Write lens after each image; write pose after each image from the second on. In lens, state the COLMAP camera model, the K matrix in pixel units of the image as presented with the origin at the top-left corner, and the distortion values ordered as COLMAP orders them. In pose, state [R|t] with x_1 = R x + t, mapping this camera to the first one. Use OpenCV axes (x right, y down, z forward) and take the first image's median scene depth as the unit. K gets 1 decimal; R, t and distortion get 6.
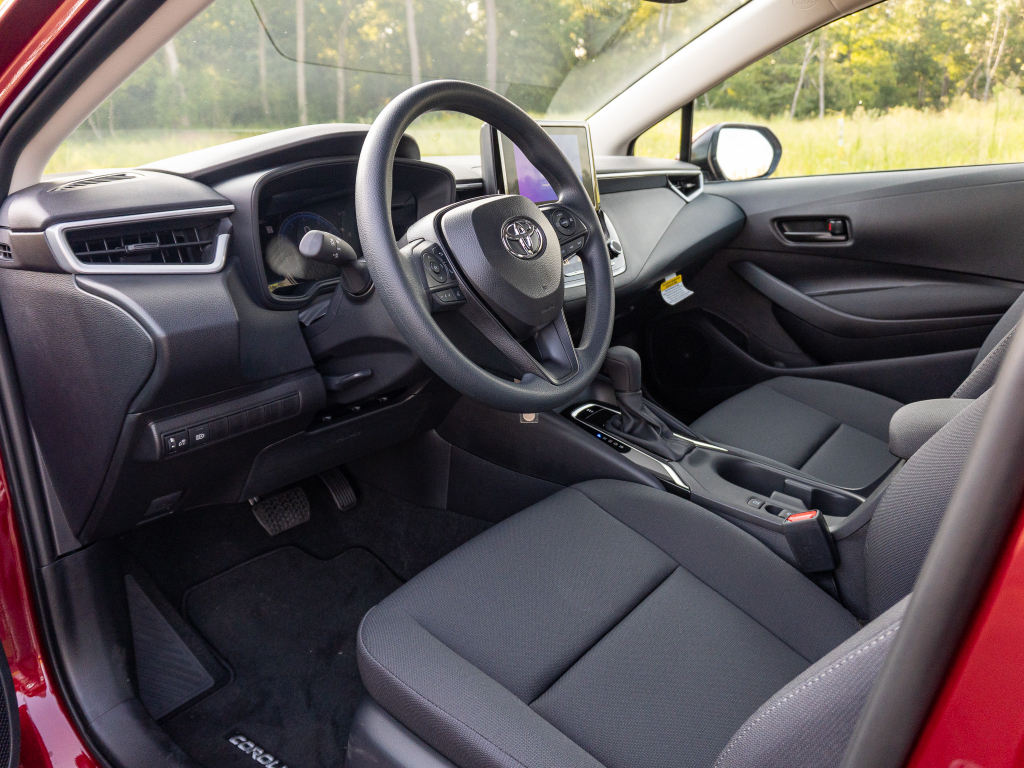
lens RADIAL K [[773.3, 0, 513.4], [0, 773.3, 379.8], [0, 0, 1]] dist [-0.034395, 0.014539]
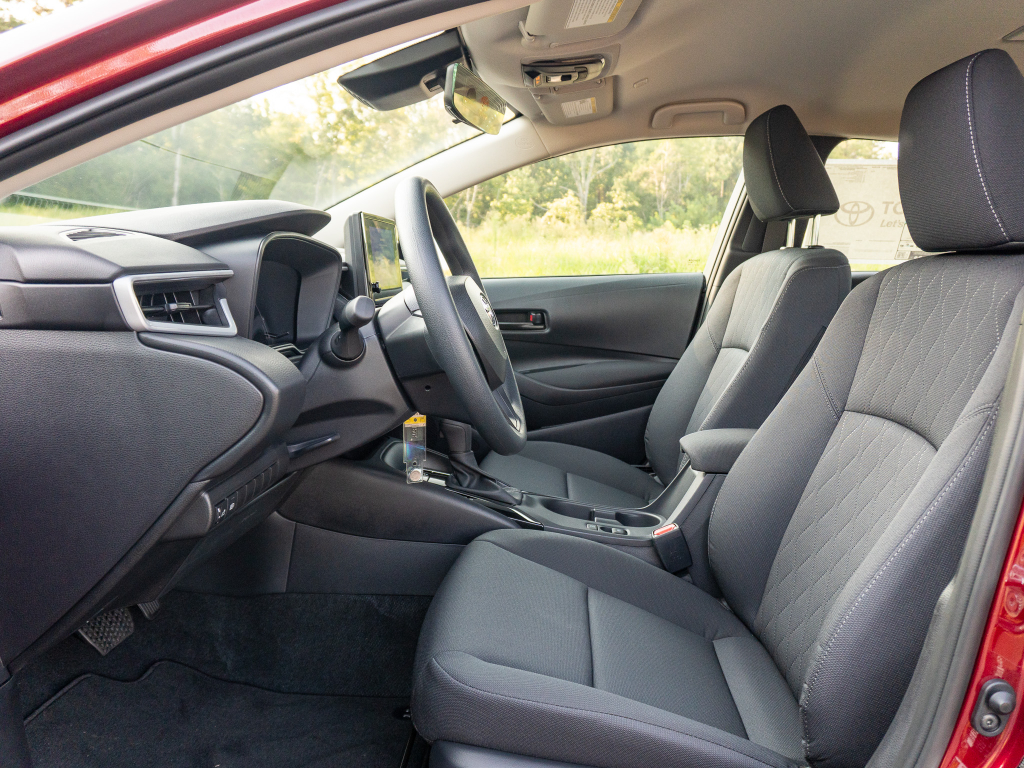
lens RADIAL K [[773.3, 0, 509.4], [0, 773.3, 393.6], [0, 0, 1]] dist [-0.034395, 0.014539]
pose [[0.827305, -0.037104, 0.560526, -0.371617], [0.103302, 0.990849, -0.086878, 0.030760], [-0.552173, 0.129778, 0.823567, 0.007708]]
